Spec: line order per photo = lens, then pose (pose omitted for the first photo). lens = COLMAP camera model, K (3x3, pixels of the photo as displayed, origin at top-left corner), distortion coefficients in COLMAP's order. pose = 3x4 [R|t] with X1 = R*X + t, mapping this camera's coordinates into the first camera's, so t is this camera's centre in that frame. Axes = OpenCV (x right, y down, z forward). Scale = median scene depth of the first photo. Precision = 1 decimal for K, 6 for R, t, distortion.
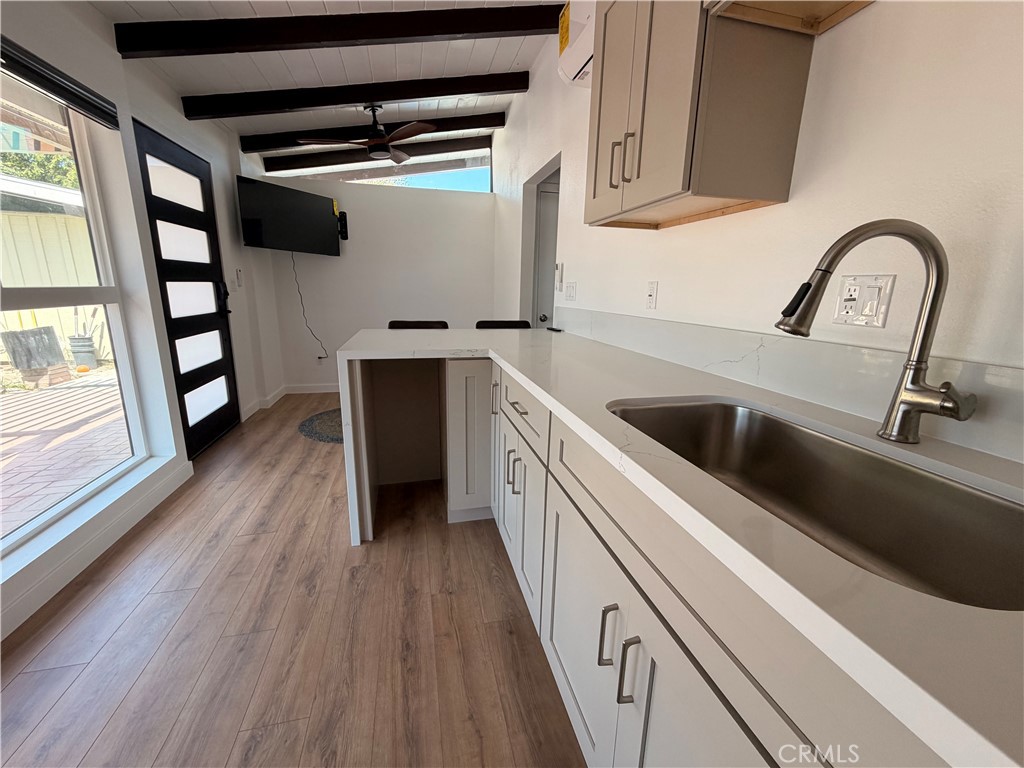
lens RADIAL K [[411.6, 0, 511.3], [0, 411.6, 382.3], [0, 0, 1]] dist [0.000805, 0.000032]
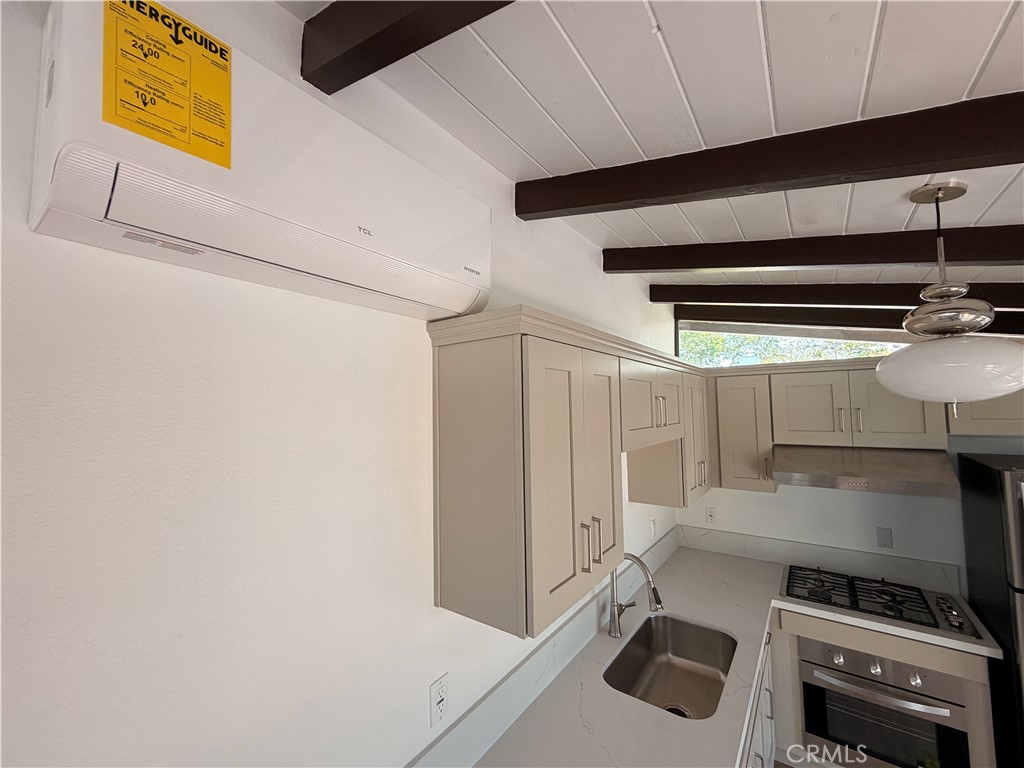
lens RADIAL K [[411.6, 0, 511.3], [0, 411.6, 382.3], [0, 0, 1]] dist [0.000805, 0.000032]
pose [[-0.646227, 0.040085, 0.762092, -0.175086], [0.178568, 0.978839, 0.099934, -0.504584], [-0.741959, 0.200665, -0.639711, 0.818714]]
